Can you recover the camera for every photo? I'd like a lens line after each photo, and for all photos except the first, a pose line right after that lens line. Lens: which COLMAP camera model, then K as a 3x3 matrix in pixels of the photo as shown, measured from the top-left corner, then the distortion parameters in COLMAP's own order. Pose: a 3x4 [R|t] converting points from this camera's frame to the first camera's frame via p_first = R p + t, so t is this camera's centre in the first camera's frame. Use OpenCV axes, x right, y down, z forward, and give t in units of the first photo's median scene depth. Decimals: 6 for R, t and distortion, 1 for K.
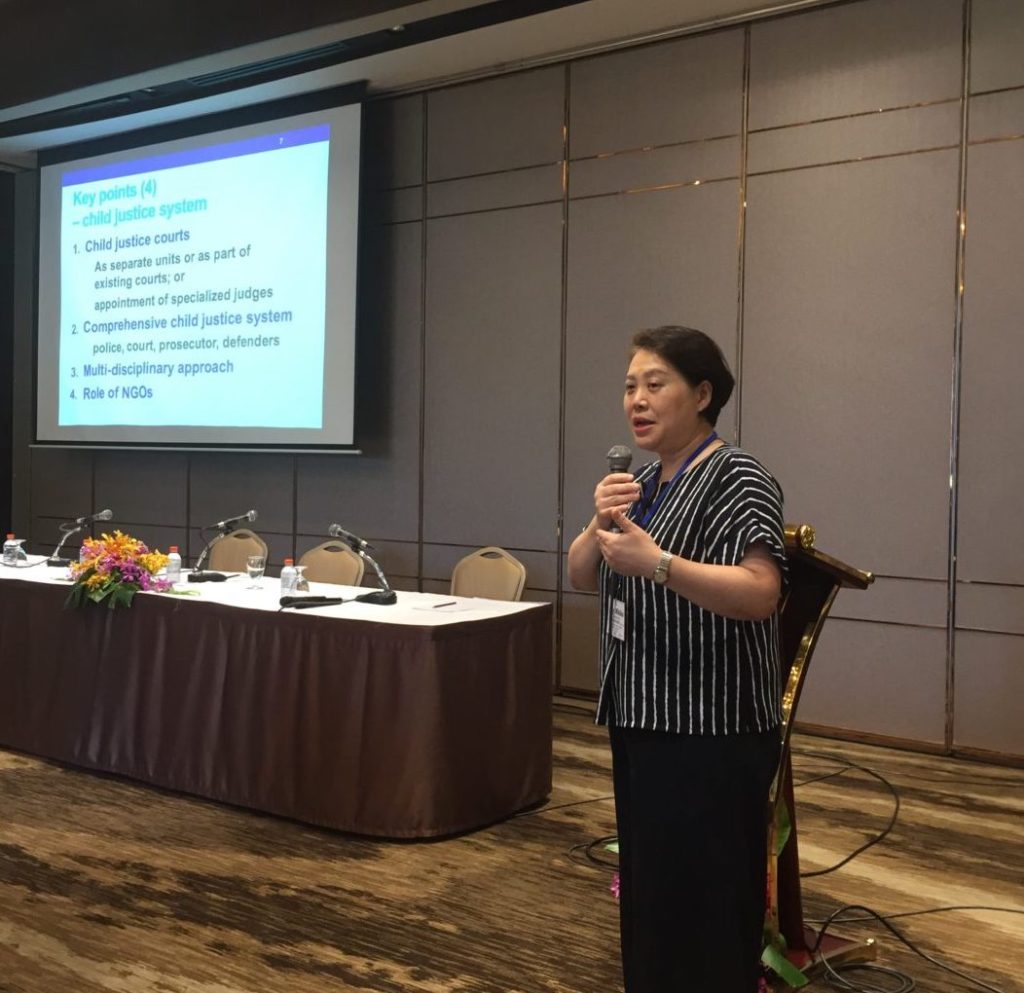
lens RADIAL K [[1210.0, 0, 526.7], [0, 1210.0, 431.9], [0, 0, 1]] dist [0.084205, -0.066533]
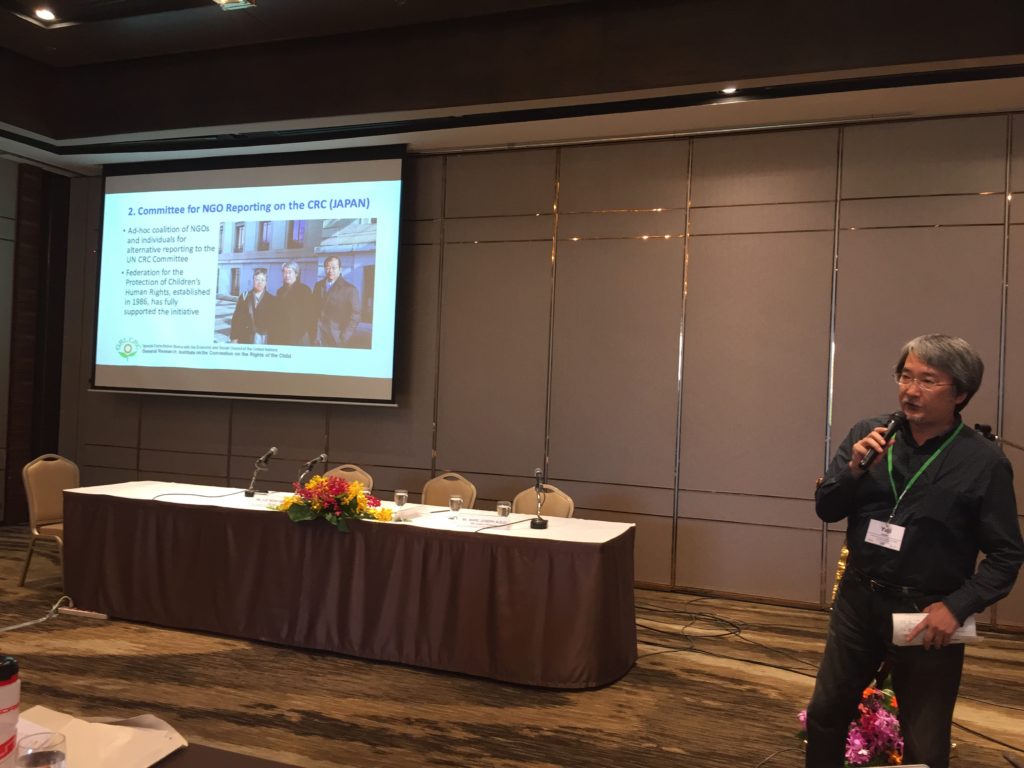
lens RADIAL K [[845.1, 0, 509.6], [0, 845.1, 364.5], [0, 0, 1]] dist [0.086867, -0.089605]
pose [[0.966504, 0.031037, 0.254768, -0.405042], [-0.029455, 0.999516, -0.010024, -0.039046], [-0.254956, 0.002184, 0.966950, 0.023881]]
